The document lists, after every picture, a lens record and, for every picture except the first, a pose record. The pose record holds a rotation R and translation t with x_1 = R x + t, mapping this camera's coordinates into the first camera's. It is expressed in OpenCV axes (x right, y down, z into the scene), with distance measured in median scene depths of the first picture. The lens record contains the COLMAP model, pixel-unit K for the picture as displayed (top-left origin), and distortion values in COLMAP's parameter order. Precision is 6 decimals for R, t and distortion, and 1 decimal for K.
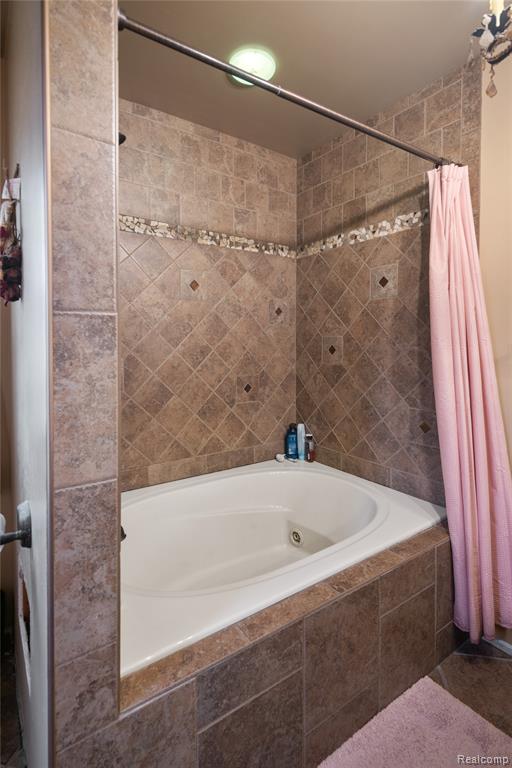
lens RADIAL K [[387.9, 0, 255.4], [0, 387.9, 363.5], [0, 0, 1]] dist [0.001180, -0.000189]
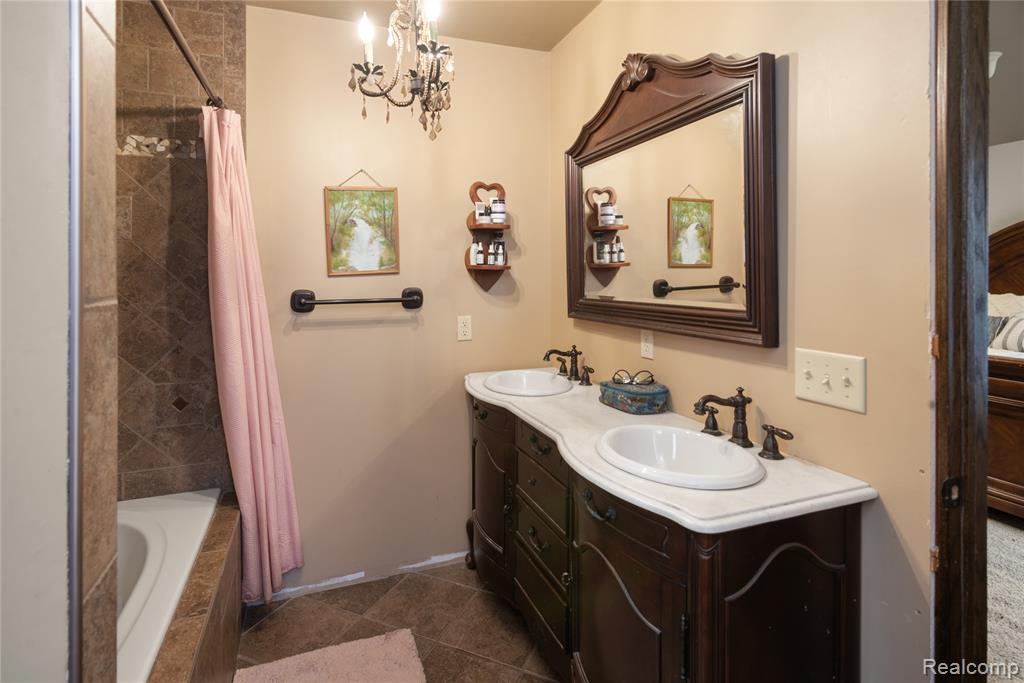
lens RADIAL K [[499.8, 0, 509.7], [0, 499.8, 325.0], [0, 0, 1]] dist [0.002491, 0.000064]
pose [[0.248026, -0.093011, 0.964278, -0.432306], [0.058145, 0.995015, 0.081020, -0.050091], [-0.967007, 0.035973, 0.252198, 0.061518]]
